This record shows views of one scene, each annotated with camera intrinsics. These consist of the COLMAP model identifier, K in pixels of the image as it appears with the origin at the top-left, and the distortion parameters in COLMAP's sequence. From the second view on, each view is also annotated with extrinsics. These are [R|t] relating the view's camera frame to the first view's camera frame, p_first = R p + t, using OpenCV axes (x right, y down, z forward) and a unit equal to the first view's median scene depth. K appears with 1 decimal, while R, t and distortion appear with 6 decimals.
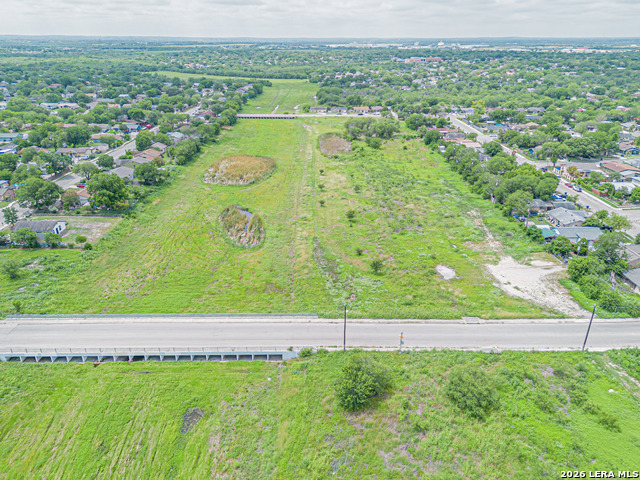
lens RADIAL K [[462.5, 0, 320.0], [0, 462.5, 240.0], [0, 0, 1]] dist [0.050321, -0.040343]
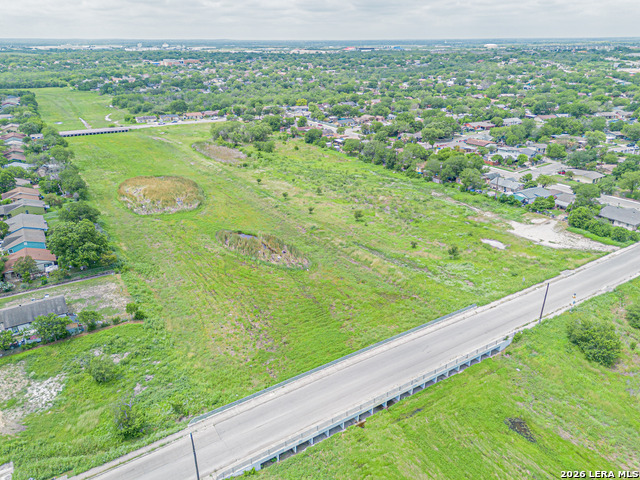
lens RADIAL K [[462.5, 0, 320.0], [0, 462.5, 240.0], [0, 0, 1]] dist [0.050321, -0.040343]
pose [[0.850056, -0.211860, 0.482204, -0.210734], [0.213275, 0.975572, 0.052651, -0.029903], [-0.481580, 0.058086, 0.874475, 0.065589]]
